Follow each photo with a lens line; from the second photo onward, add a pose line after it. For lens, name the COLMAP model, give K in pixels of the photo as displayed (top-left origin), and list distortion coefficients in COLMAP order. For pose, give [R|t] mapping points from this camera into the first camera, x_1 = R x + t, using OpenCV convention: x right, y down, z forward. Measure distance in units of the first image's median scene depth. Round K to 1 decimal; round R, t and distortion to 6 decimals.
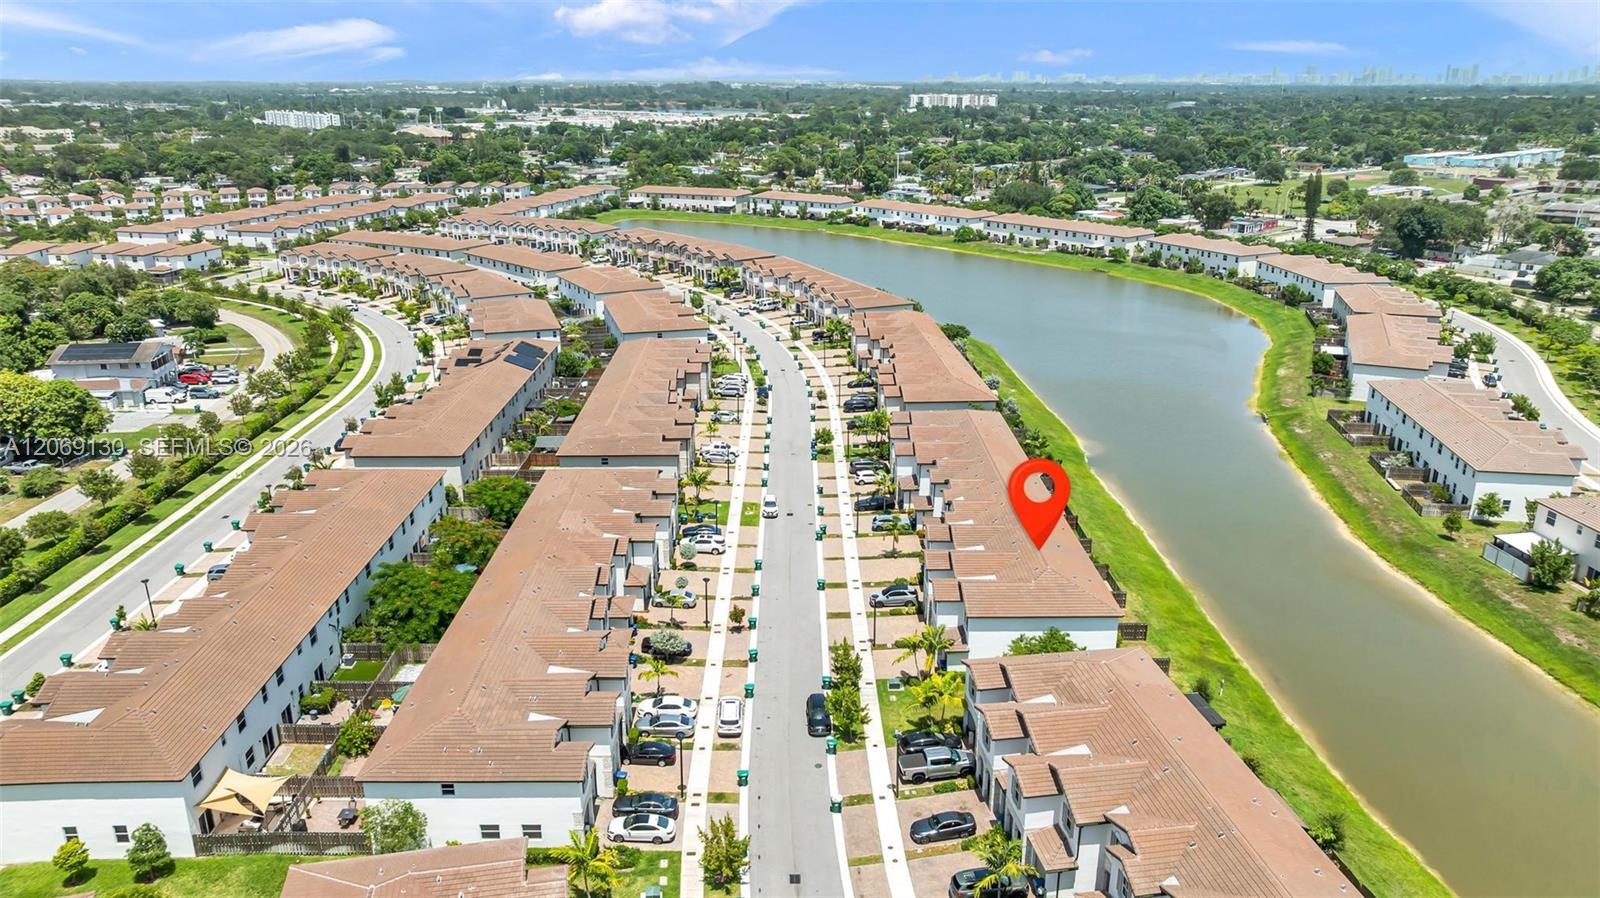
lens RADIAL K [[1125.6, 0, 805.1], [0, 1125.6, 445.7], [0, 0, 1]] dist [-0.040207, 0.042341]
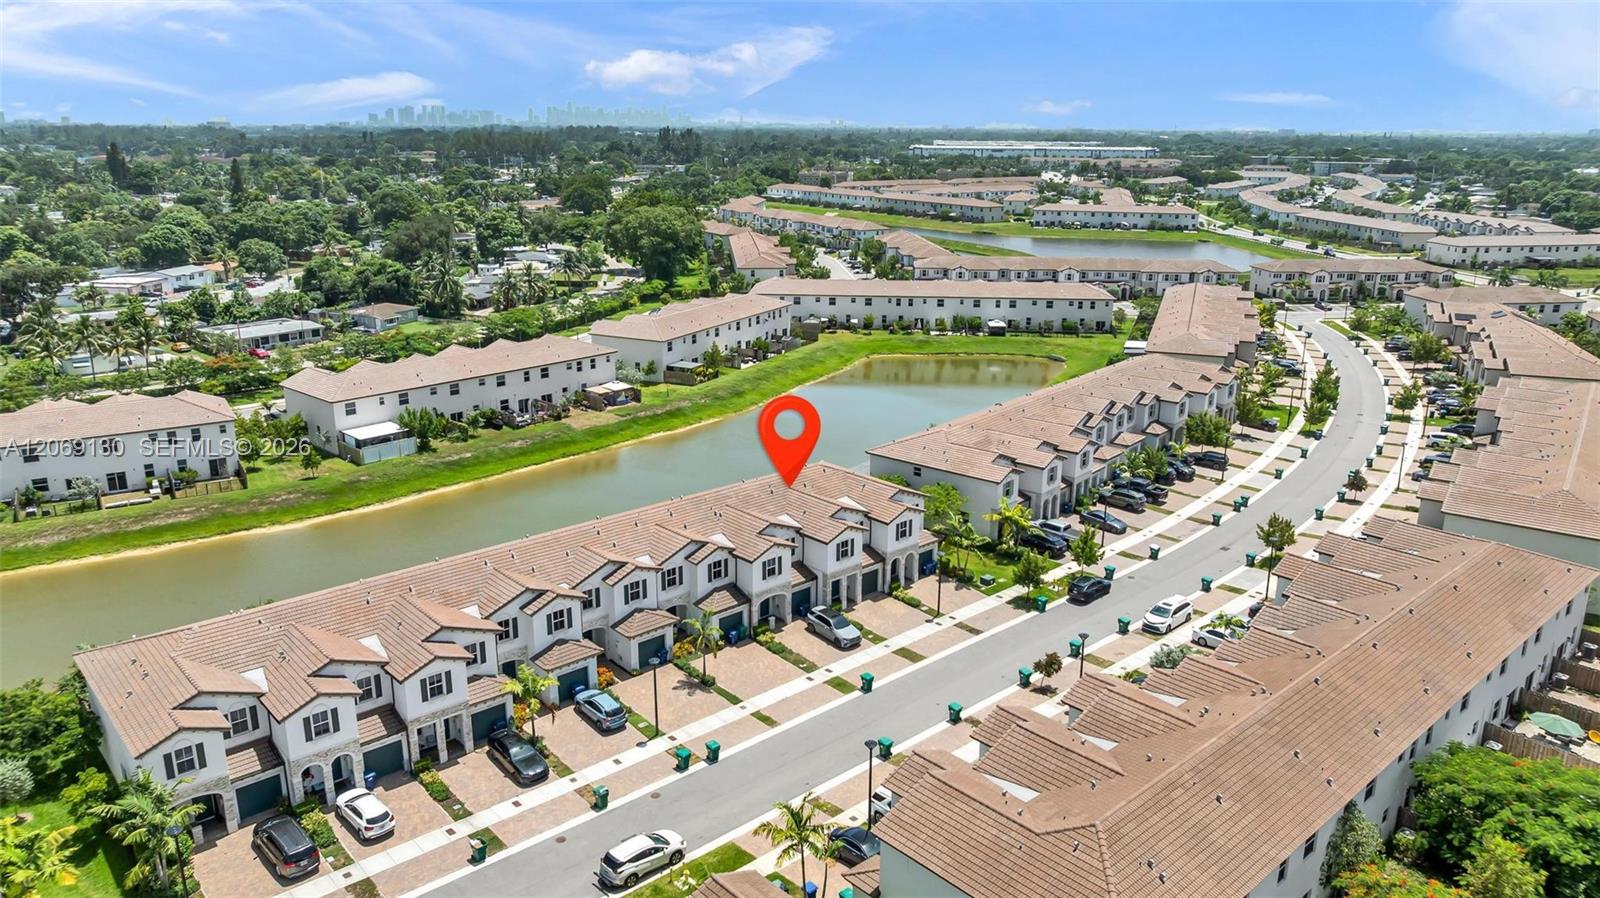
lens RADIAL K [[1120.4, 0, 800.0], [0, 1120.4, 449.0], [0, 0, 1]] dist [-0.007425, -0.005529]
pose [[-0.659749, -0.213359, 0.720562, -0.417044], [0.228037, 0.856797, 0.462490, -0.317396], [-0.716052, 0.469442, -0.516617, 1.339699]]
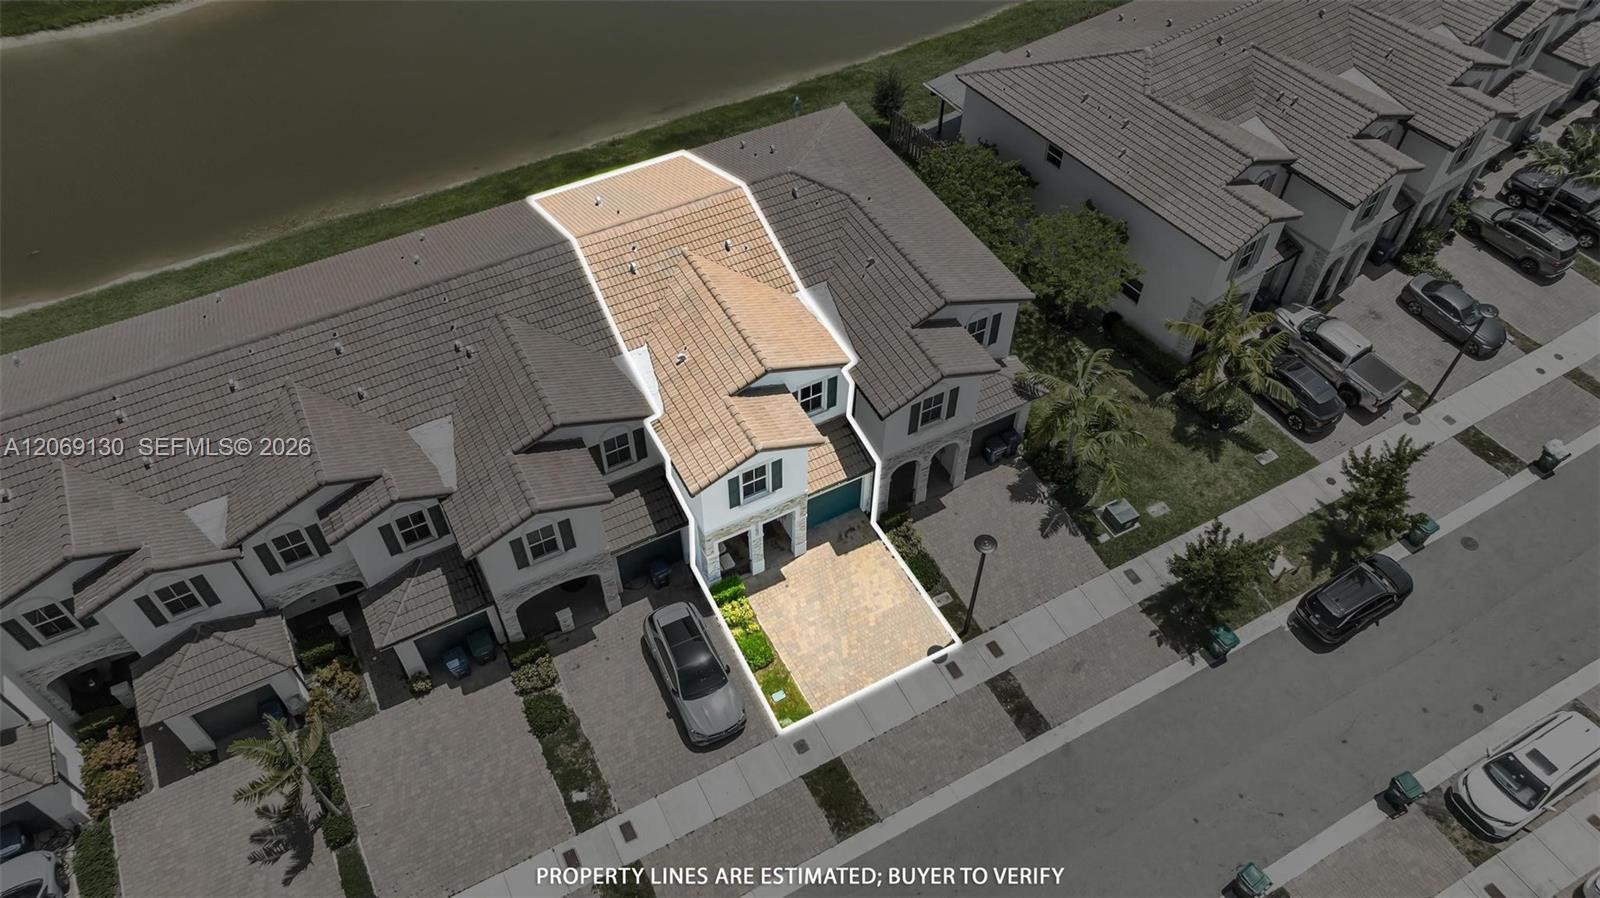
lens RADIAL K [[1125.6, 0, 805.1], [0, 1125.6, 445.7], [0, 0, 1]] dist [-0.040207, 0.042341]
pose [[-0.466543, -0.678172, 0.567821, -0.074237], [0.262960, 0.506595, 0.821105, -0.153625], [-0.844506, 0.532395, -0.058016, 0.952471]]
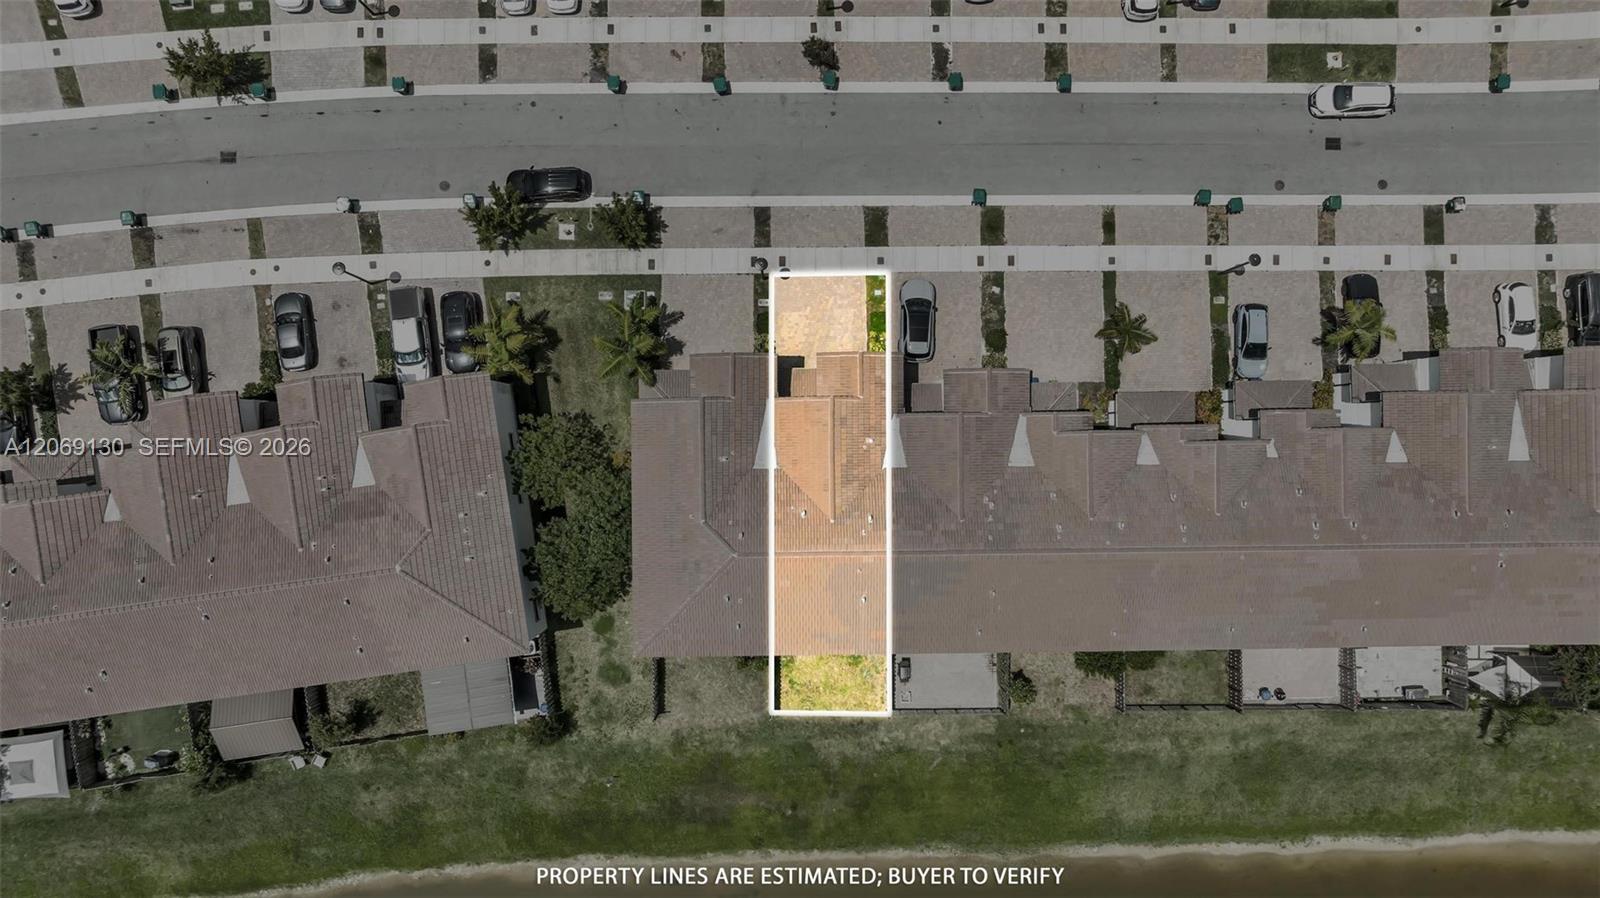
lens RADIAL K [[1120.4, 0, 800.0], [0, 1120.4, 449.0], [0, 0, 1]] dist [-0.007425, -0.005529]
pose [[-0.001438, 0.999979, -0.006257, 0.148621], [-0.325345, 0.005449, 0.945580, -0.389223], [0.945594, 0.003395, 0.325330, 0.751674]]
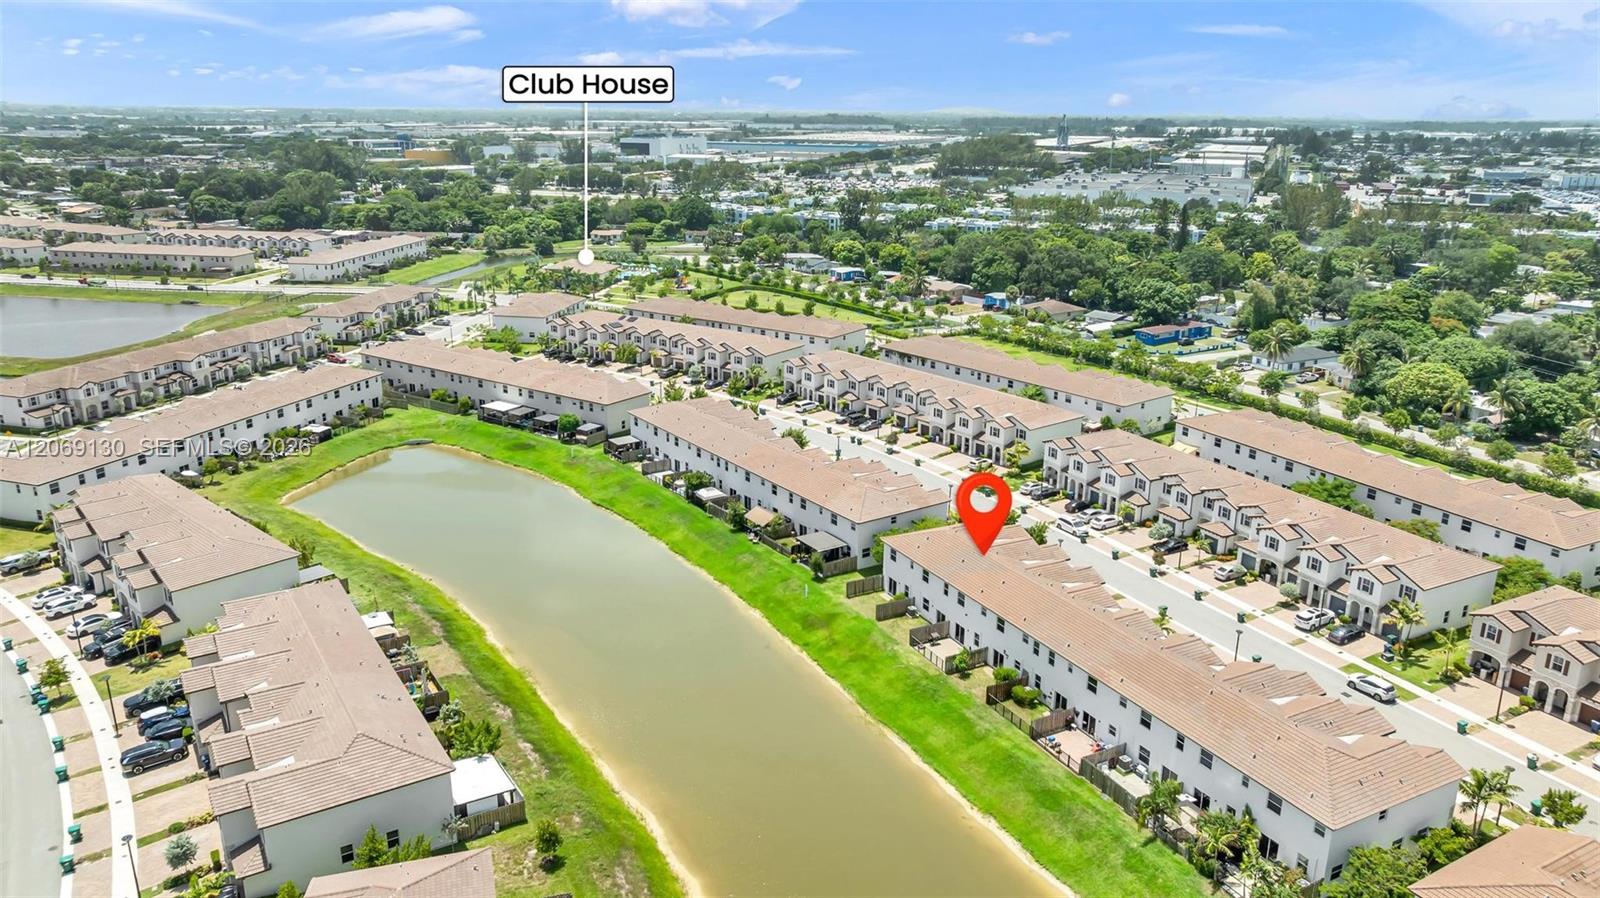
lens RADIAL K [[1125.6, 0, 805.1], [0, 1125.6, 445.7], [0, 0, 1]] dist [-0.040207, 0.042341]
pose [[-0.892191, 0.126468, -0.433591, 0.796605], [-0.146594, 0.826942, 0.542842, -0.563510], [0.427206, 0.547881, -0.719251, 1.591352]]
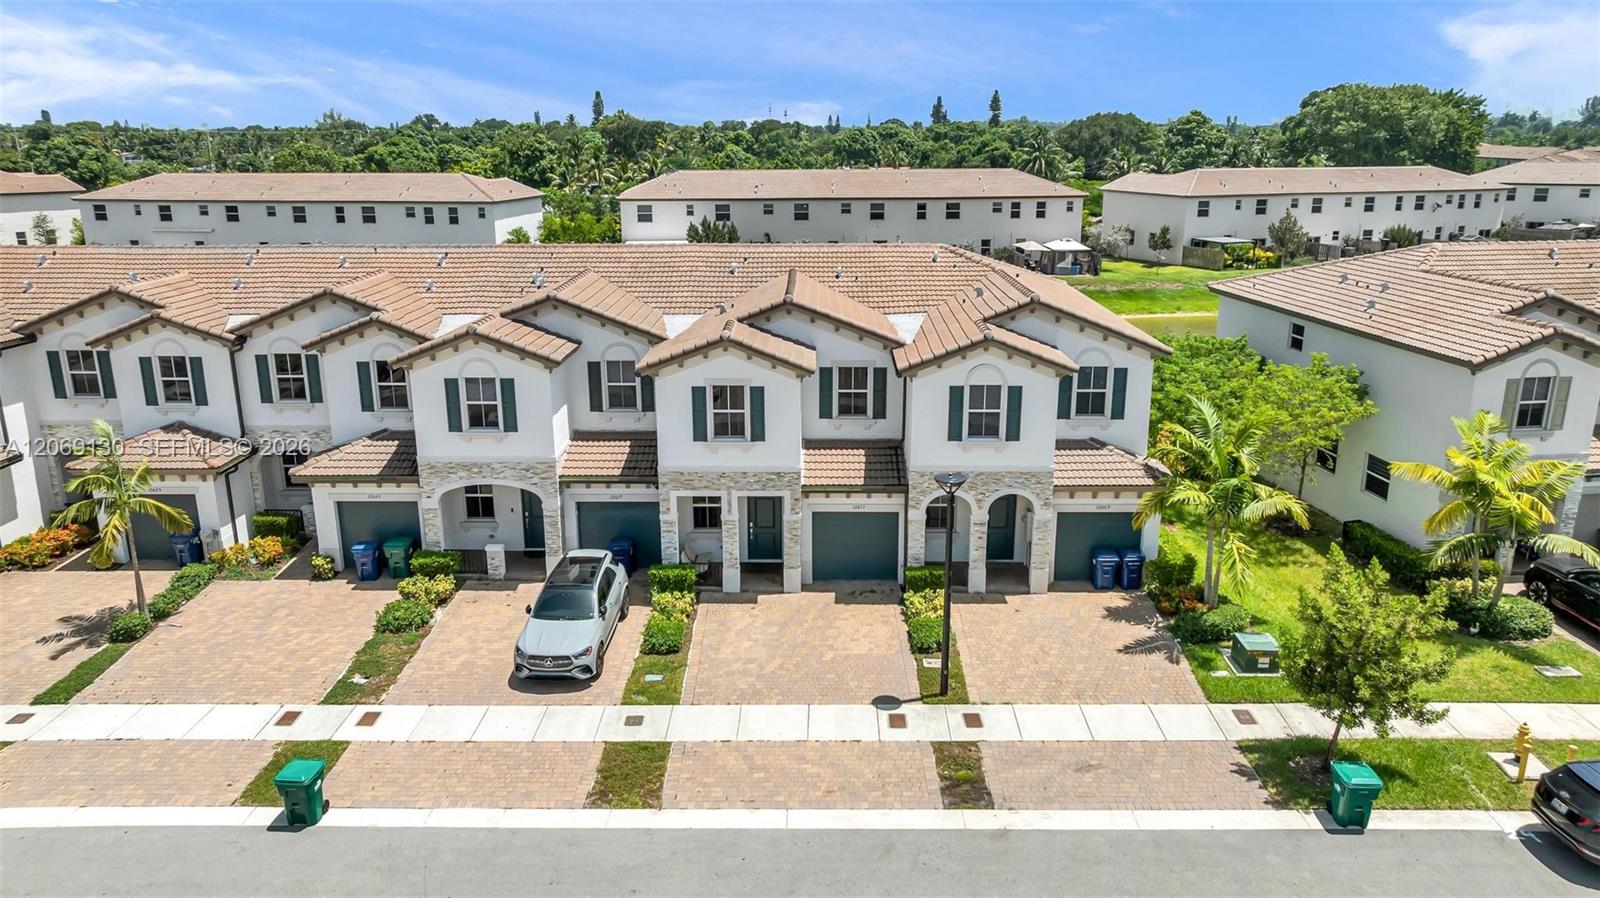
lens RADIAL K [[1125.6, 0, 805.1], [0, 1125.6, 445.7], [0, 0, 1]] dist [-0.040207, 0.042341]
pose [[0.018884, -0.272720, 0.961908, -0.146712], [0.312124, 0.915606, 0.253465, 0.052679], [-0.949854, 0.295448, 0.102413, 0.910519]]
